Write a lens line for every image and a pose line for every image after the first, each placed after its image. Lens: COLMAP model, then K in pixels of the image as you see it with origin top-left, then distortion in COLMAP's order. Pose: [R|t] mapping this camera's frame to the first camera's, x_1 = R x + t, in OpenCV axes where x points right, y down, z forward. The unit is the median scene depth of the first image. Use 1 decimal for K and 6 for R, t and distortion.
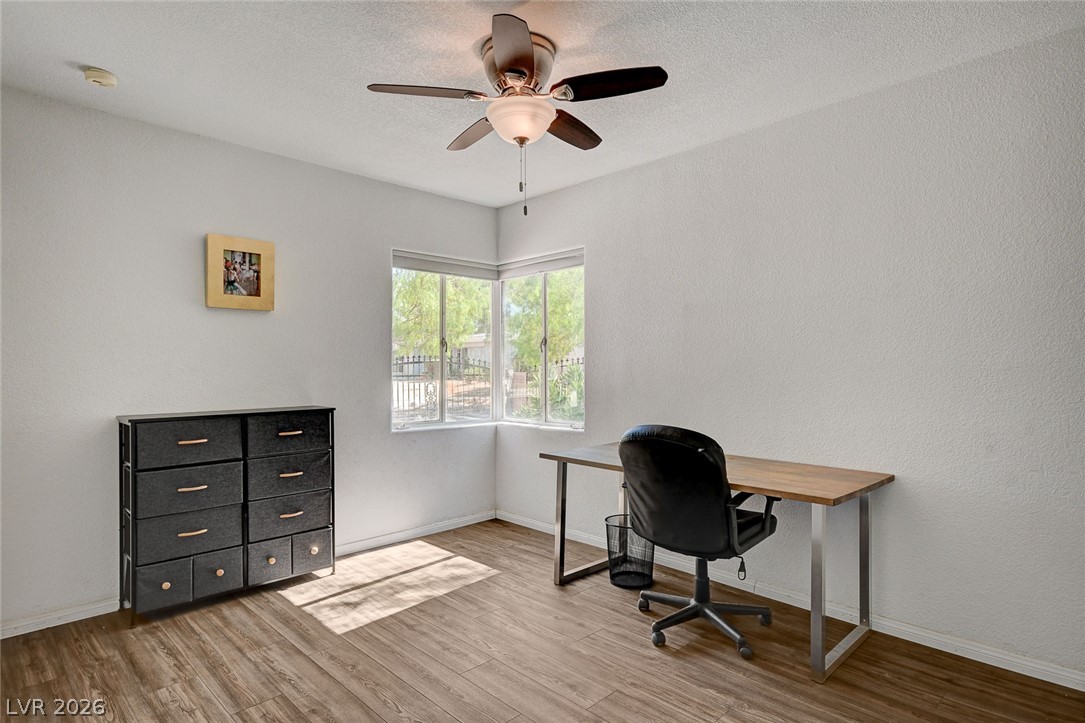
lens RADIAL K [[582.7, 0, 542.5], [0, 582.7, 361.5], [0, 0, 1]] dist [0.002335, 0.000641]
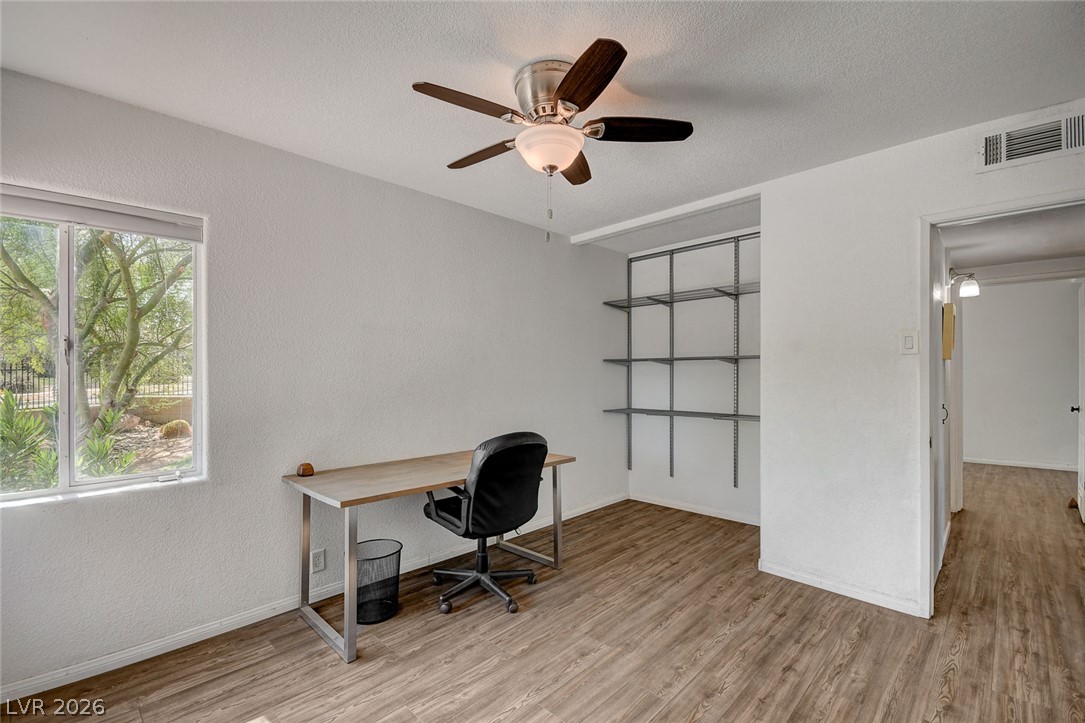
lens RADIAL K [[471.6, 0, 535.2], [0, 471.6, 368.8], [0, 0, 1]] dist [0.028290, -0.016705]
pose [[-0.013848, 0.007124, 0.999879, -0.865279], [-0.009763, 0.999926, -0.007260, -0.023145], [-0.999856, -0.009862, -0.013777, 1.035820]]
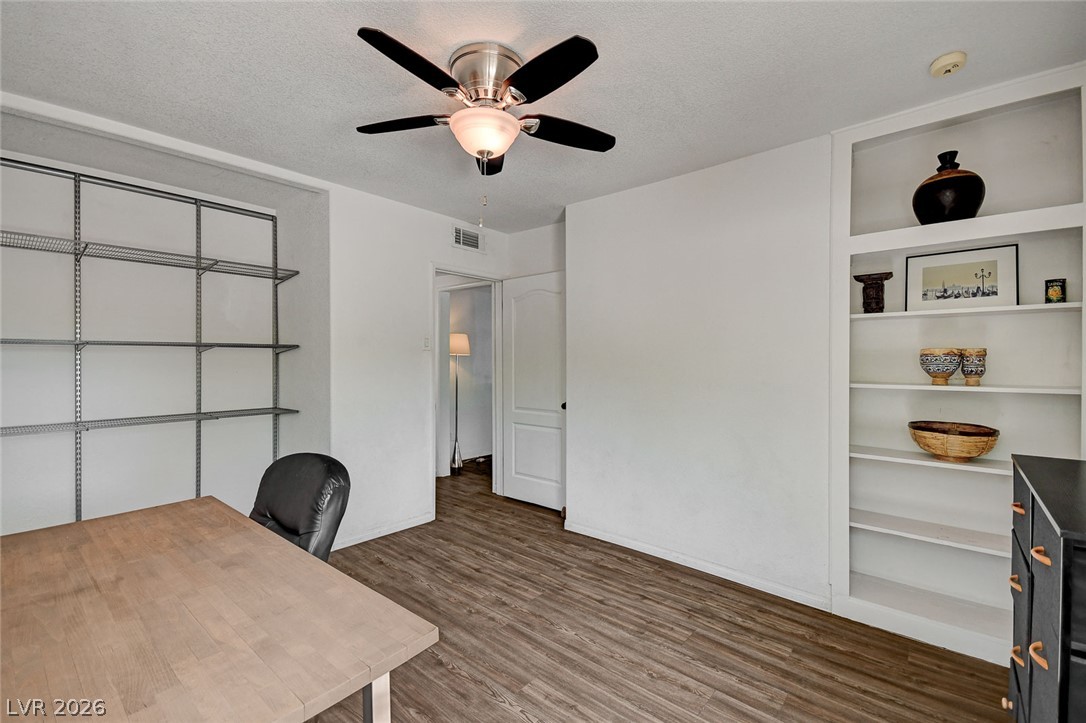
lens RADIAL K [[463.5, 0, 543.0], [0, 463.5, 361.5], [0, 0, 1]] dist [0.000114, 0.000009]
pose [[-0.996754, 0.000032, -0.080505, -0.069212], [0.001099, 0.999912, -0.013206, -0.013791], [0.080498, -0.013252, -0.996667, 1.779123]]
